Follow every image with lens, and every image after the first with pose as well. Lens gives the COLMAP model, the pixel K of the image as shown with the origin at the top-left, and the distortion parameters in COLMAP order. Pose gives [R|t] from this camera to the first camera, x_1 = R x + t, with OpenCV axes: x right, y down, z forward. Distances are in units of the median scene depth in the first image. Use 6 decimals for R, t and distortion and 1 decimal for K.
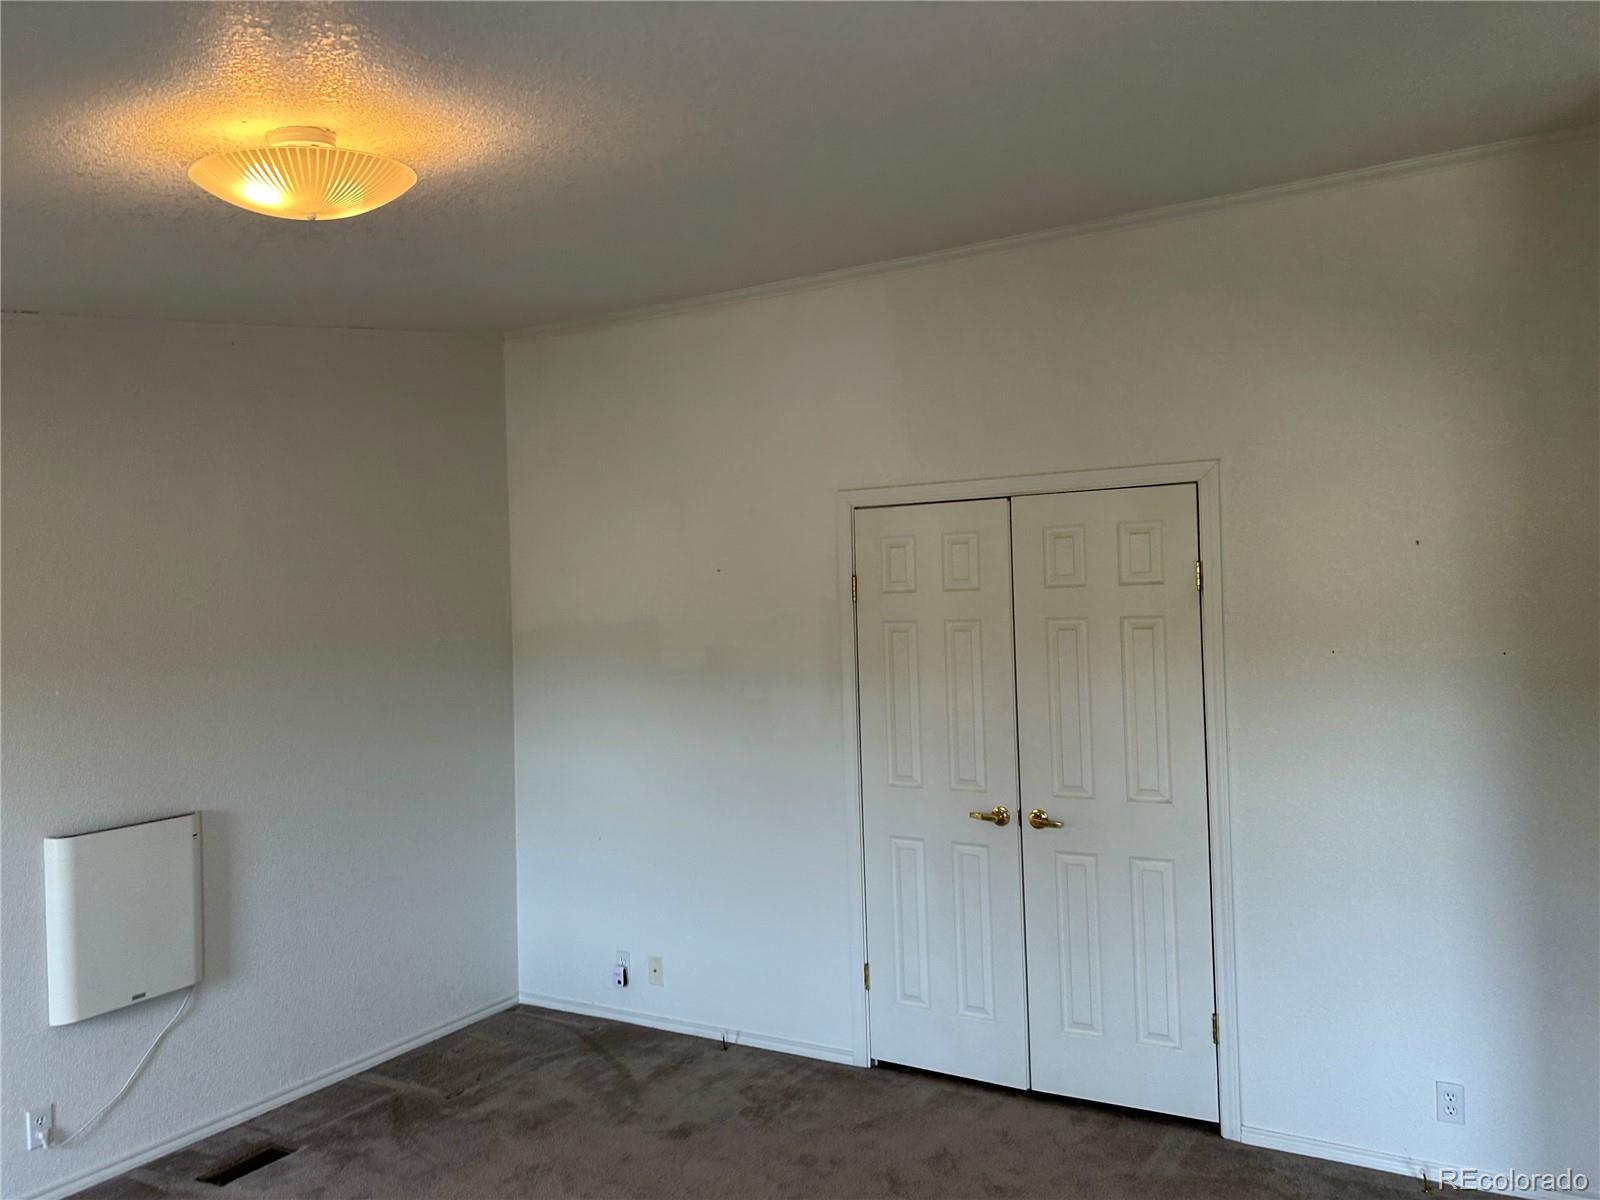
lens RADIAL K [[1210.6, 0, 802.6], [0, 1210.6, 587.8], [0, 0, 1]] dist [0.067116, -0.086067]
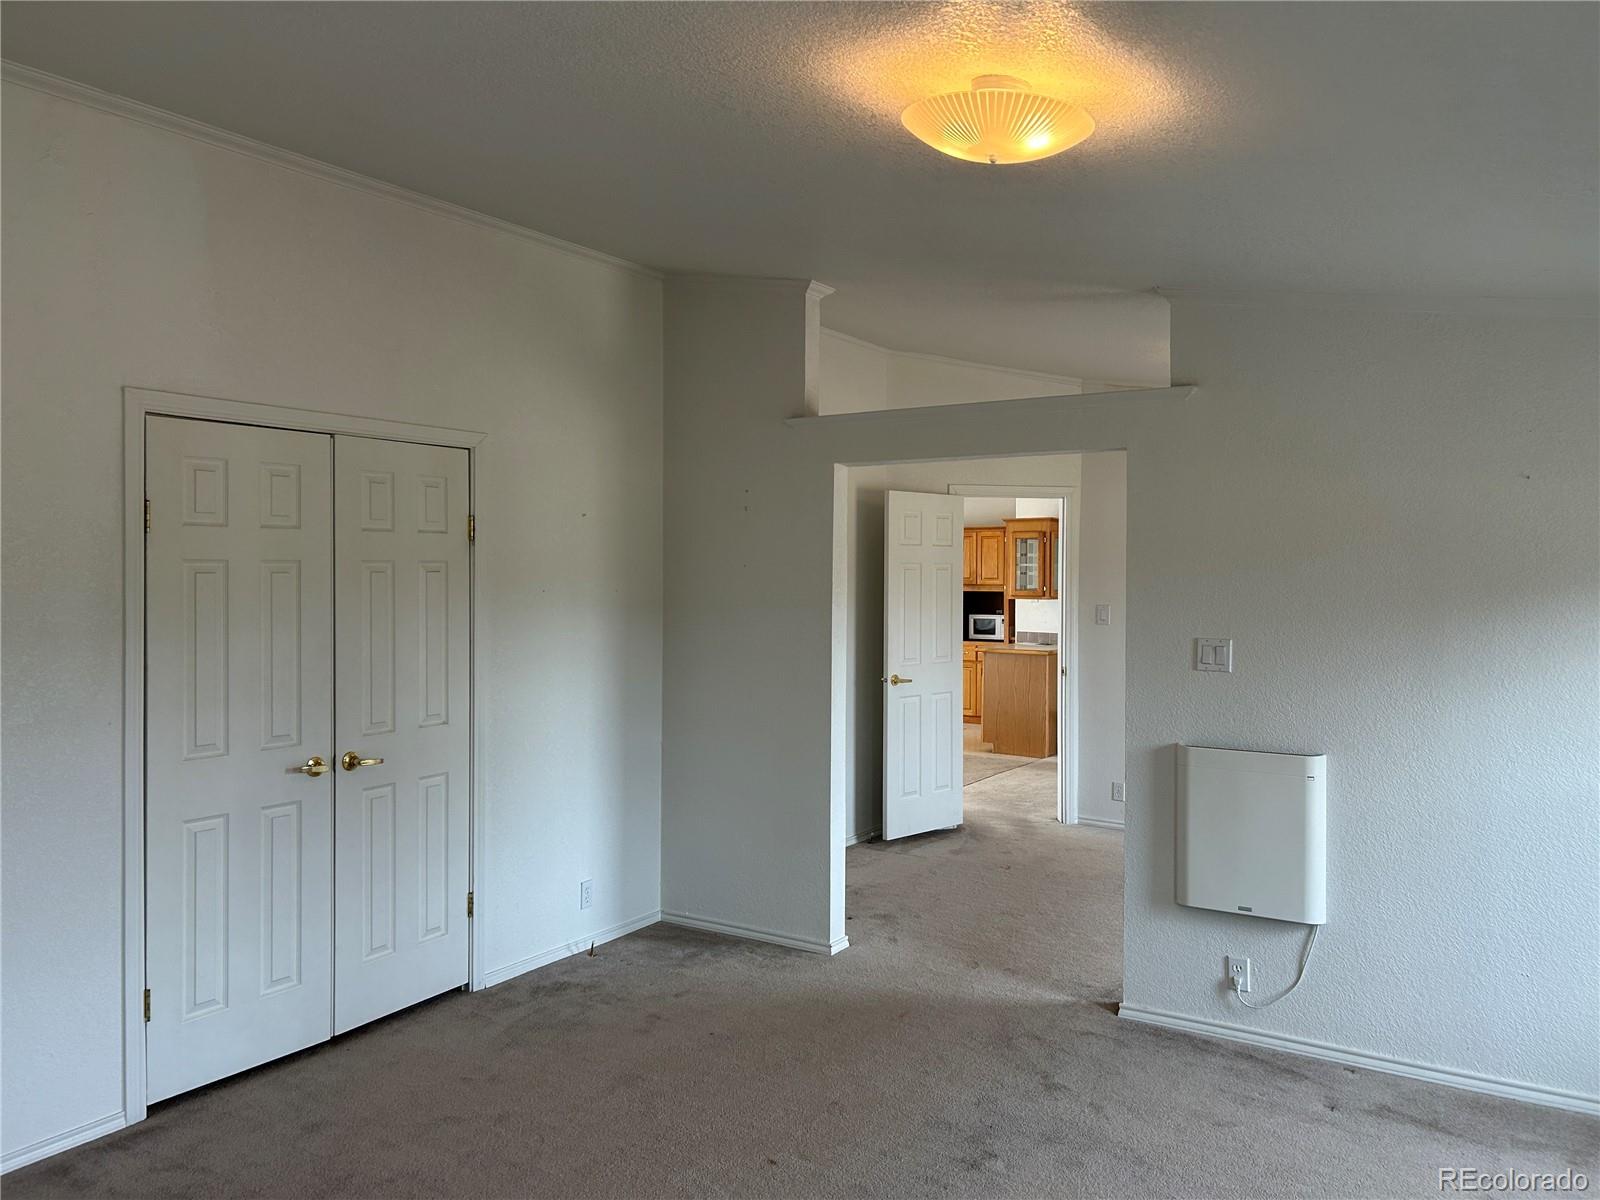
lens RADIAL K [[1191.1, 0, 796.0], [0, 1191.1, 582.3], [0, 0, 1]] dist [0.057537, -0.058247]
pose [[0.042569, 0.011657, 0.999026, -0.776580], [-0.020719, 0.999727, -0.010782, 0.046383], [-0.998879, -0.020240, 0.042799, 0.593437]]
